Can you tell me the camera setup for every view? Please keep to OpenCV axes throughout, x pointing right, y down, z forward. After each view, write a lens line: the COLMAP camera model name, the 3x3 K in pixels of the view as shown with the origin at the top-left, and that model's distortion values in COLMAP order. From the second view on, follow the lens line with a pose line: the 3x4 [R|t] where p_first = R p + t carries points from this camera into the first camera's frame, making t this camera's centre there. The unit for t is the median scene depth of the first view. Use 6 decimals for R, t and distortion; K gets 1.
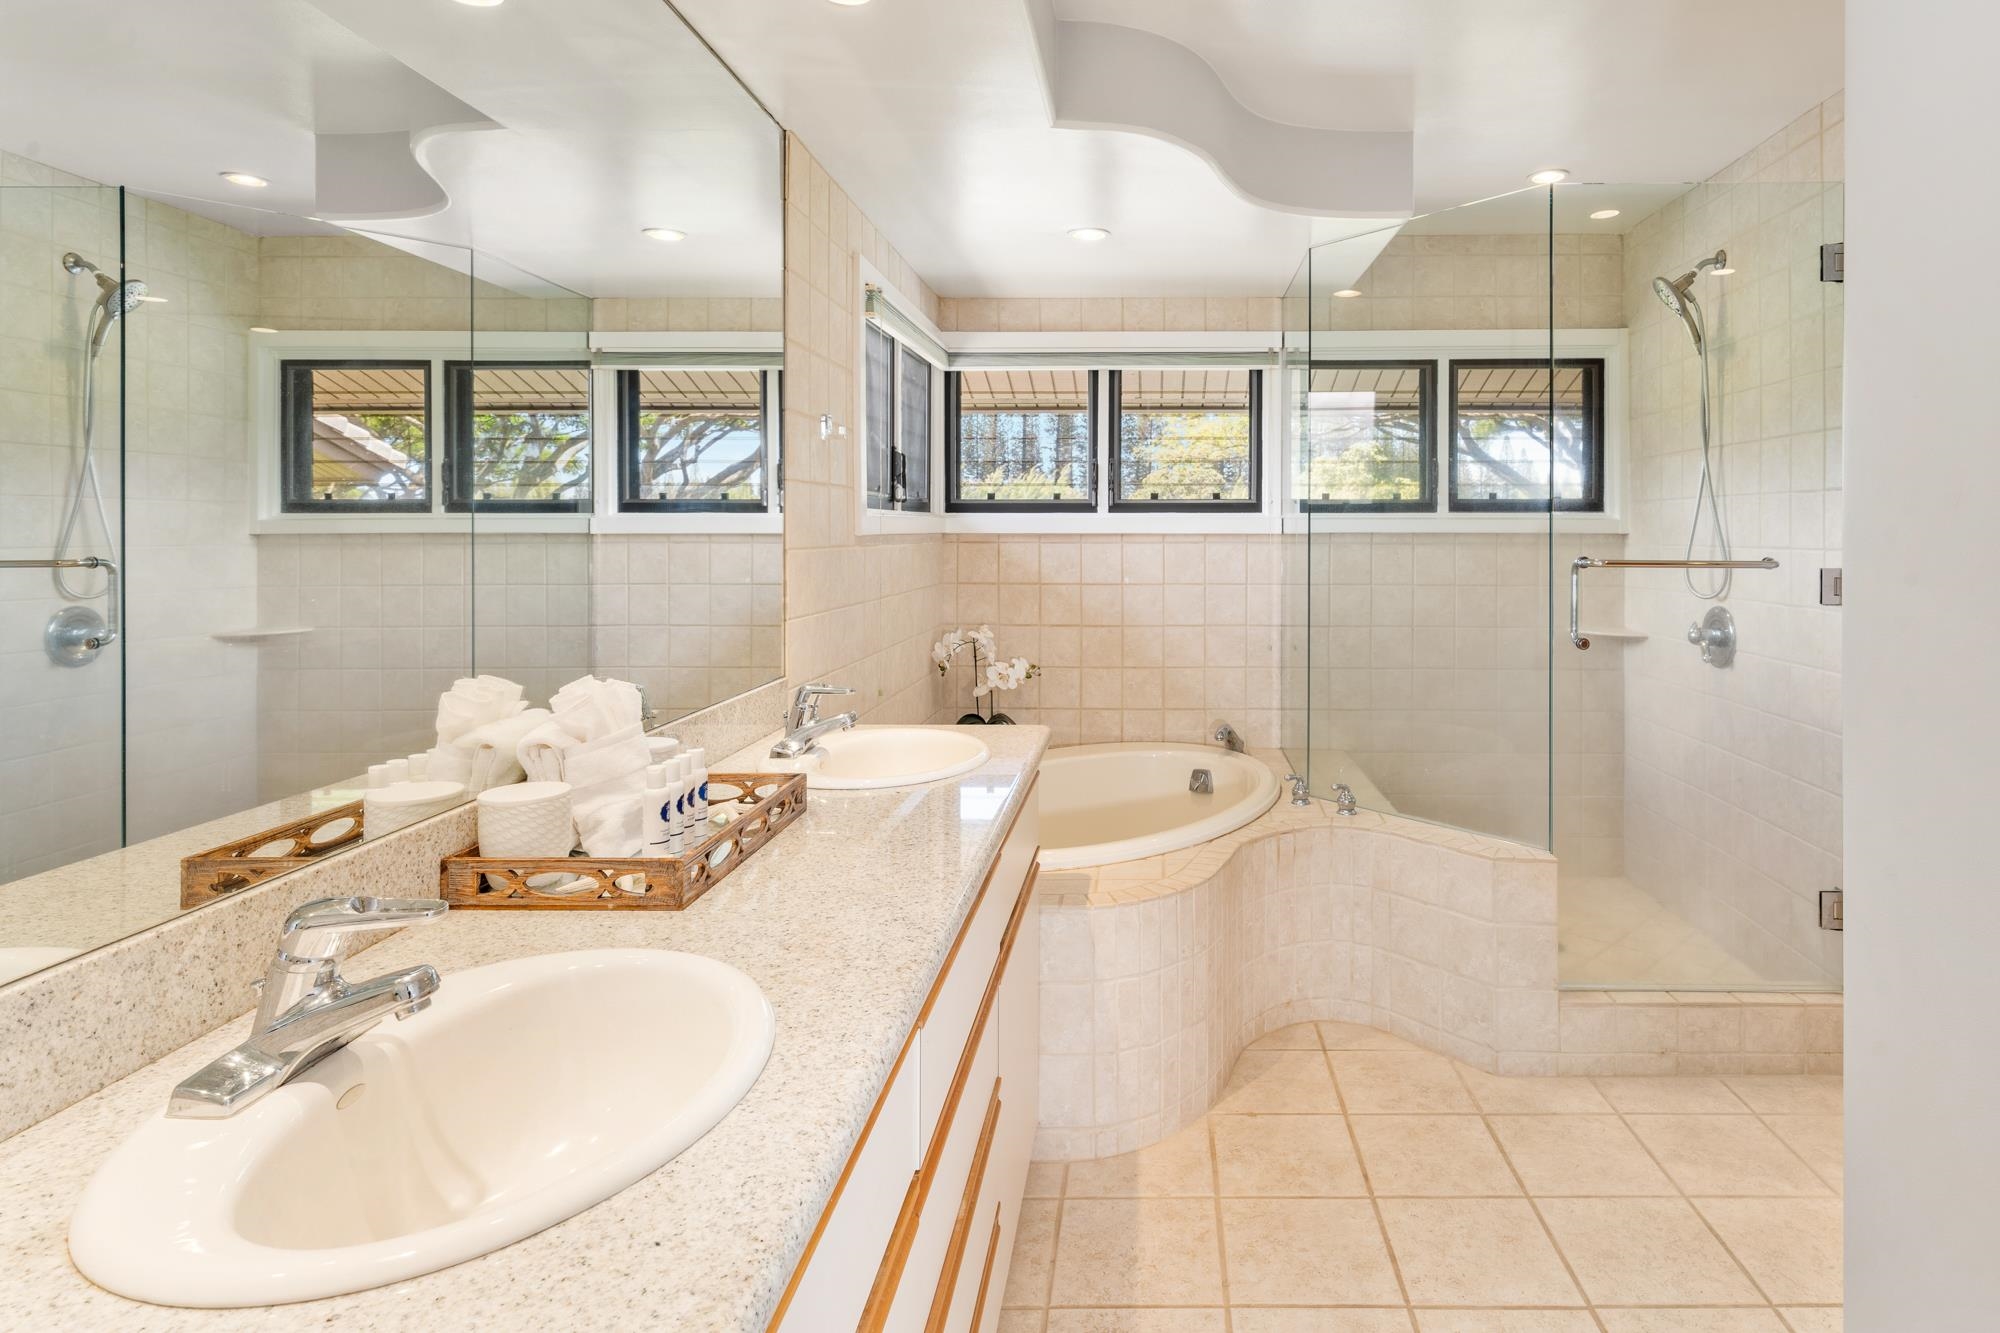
lens RADIAL K [[1087.0, 0, 1142.8], [0, 1087.0, 535.3], [0, 0, 1]] dist [0.001318, -0.000093]
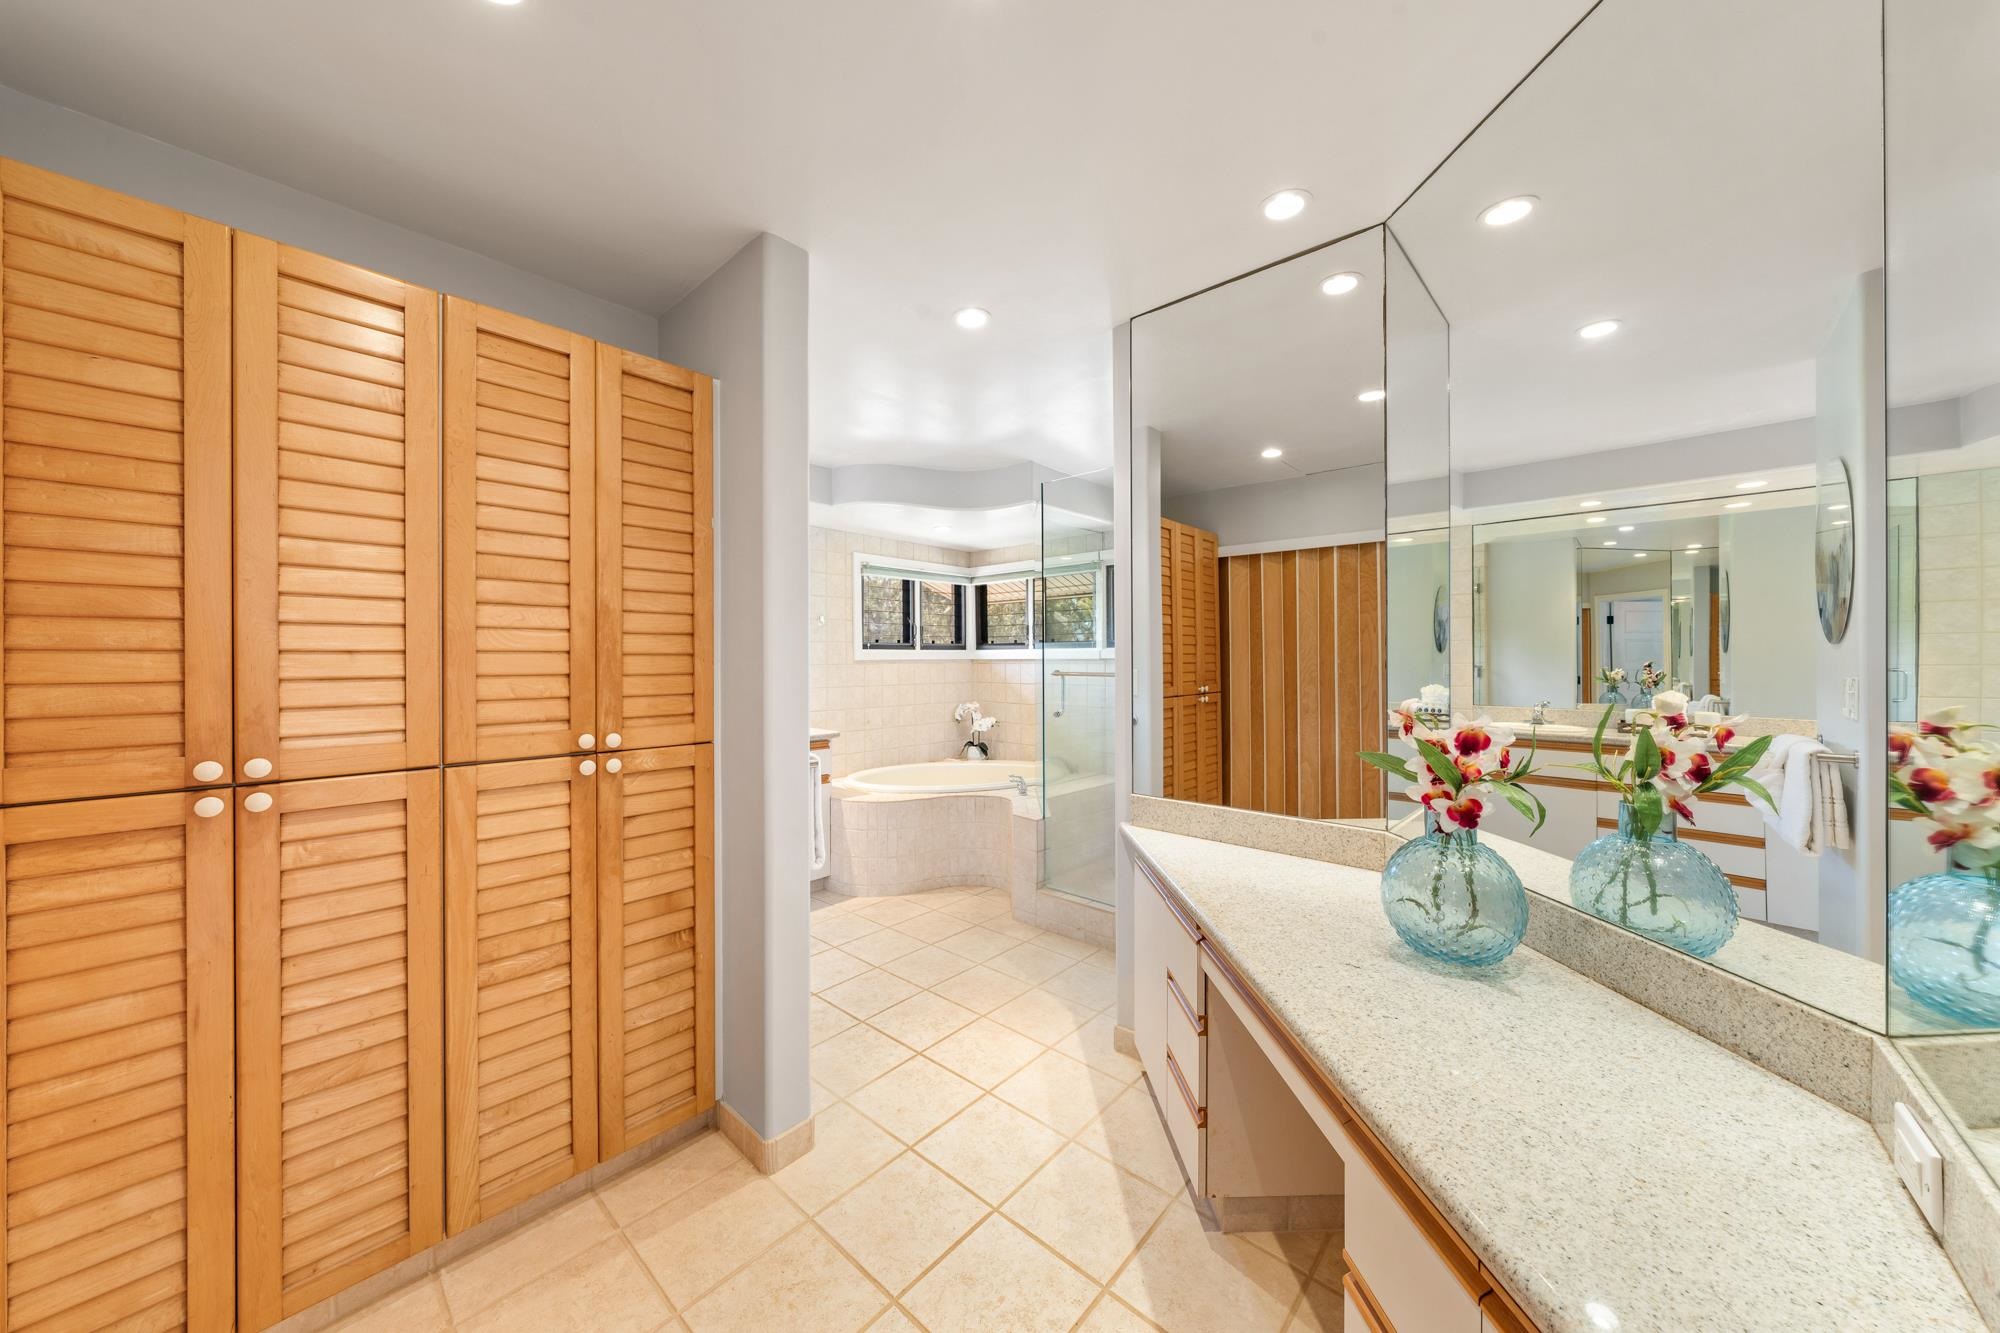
lens RADIAL K [[675.9, 0, 1001.4], [0, 675.9, 653.7], [0, 0, 1]] dist [0.001153, 0.000000]
pose [[0.752800, -0.008085, -0.658200, 0.773199], [0.005945, 0.999967, -0.005483, -0.005378], [0.658223, 0.000215, 0.752823, 0.001865]]
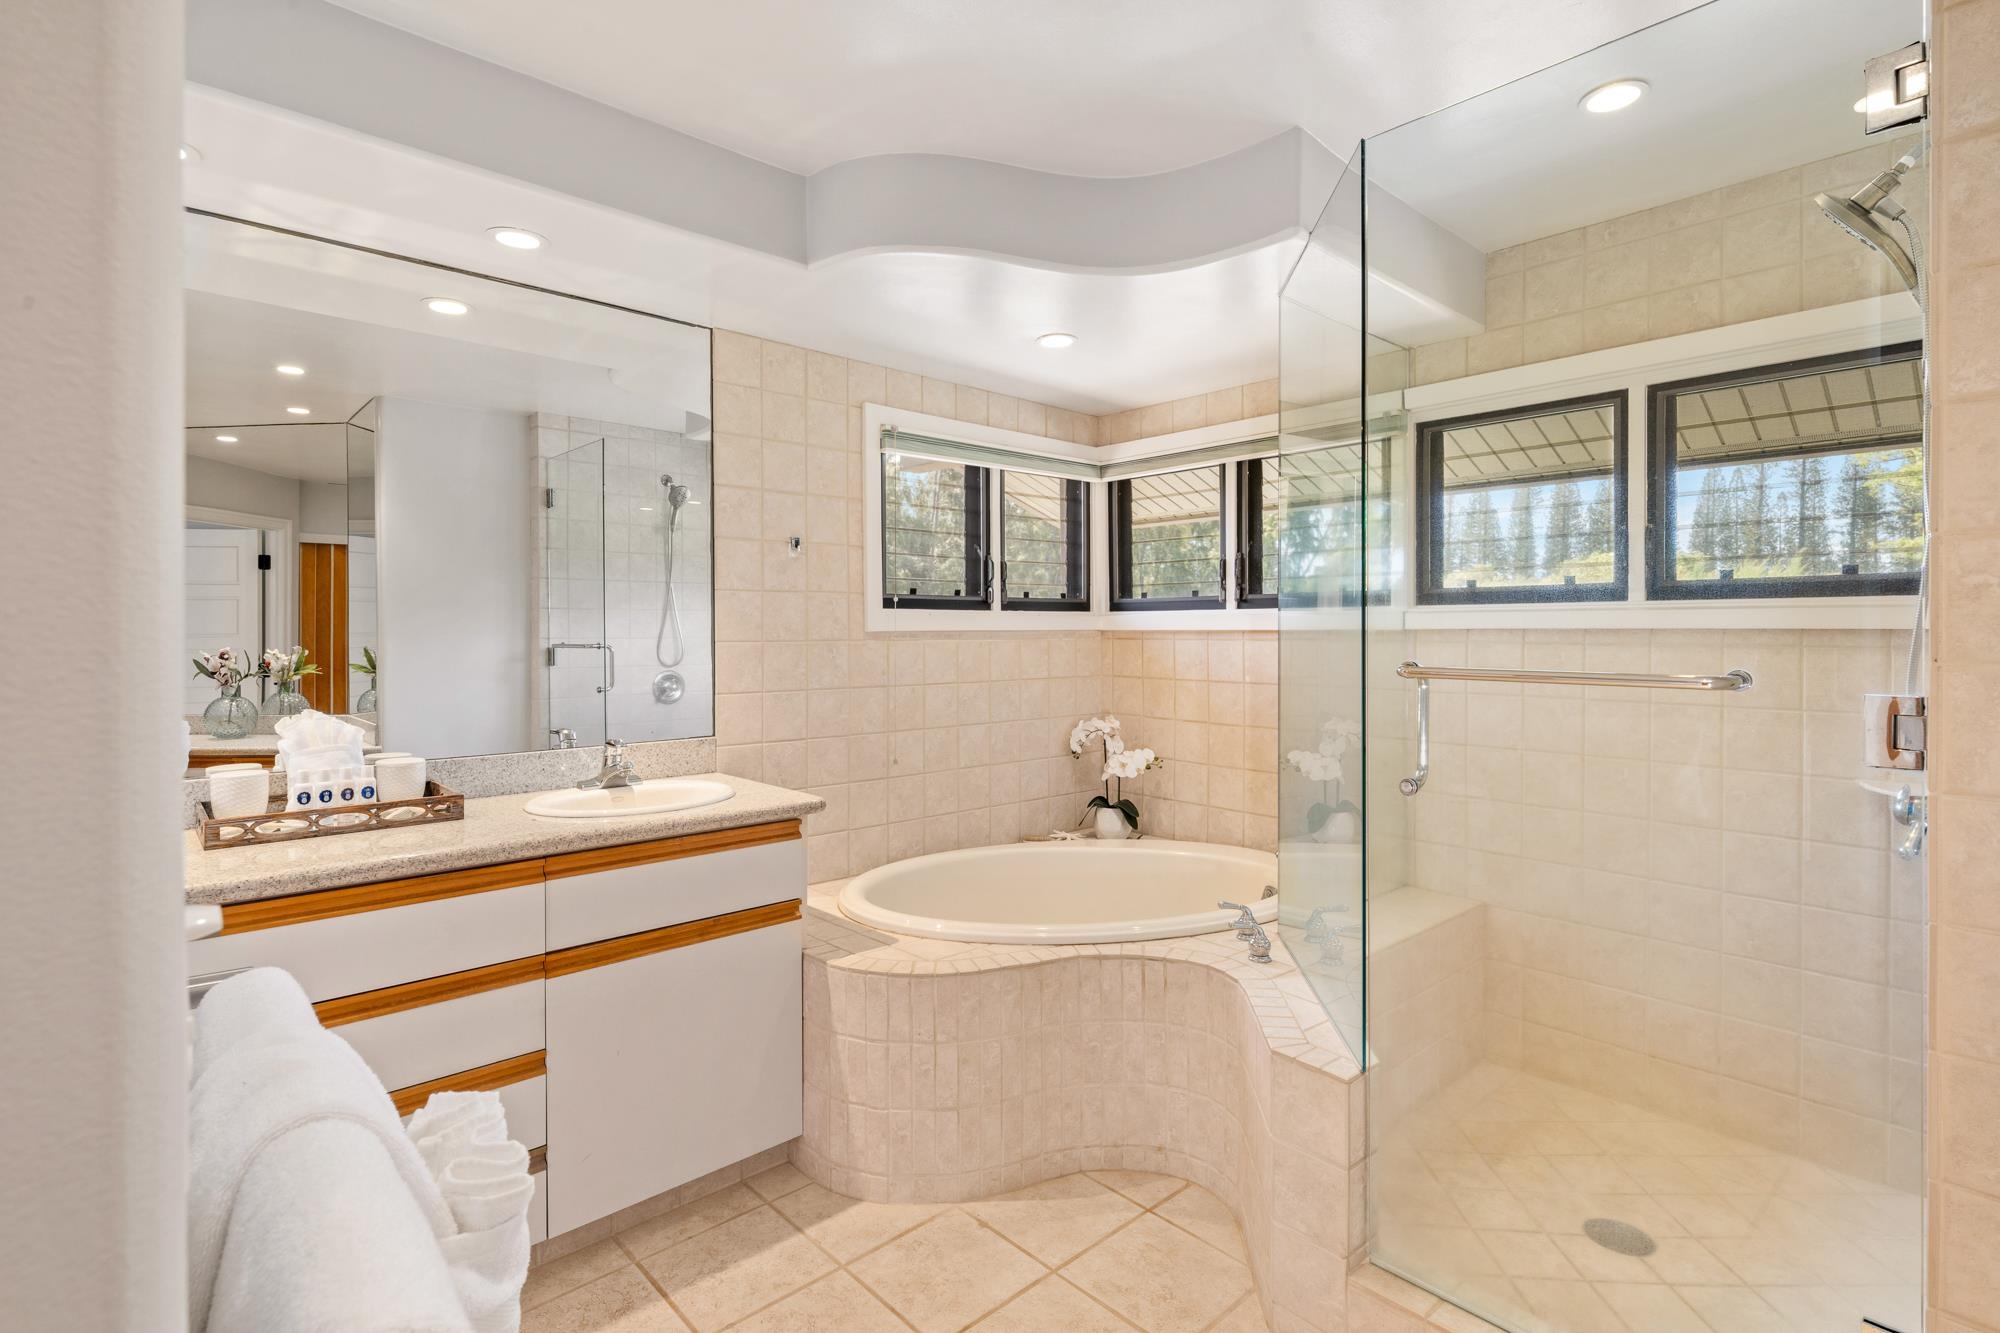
lens RADIAL K [[966.5, 0, 994.5], [0, 966.5, 635.2], [0, 0, 1]] dist [0.019488, 0.000059]
pose [[0.681365, 0.003379, -0.731936, 0.462424], [0.002975, 0.999968, 0.007386, -0.004481], [0.731938, -0.007210, 0.681333, 0.253047]]
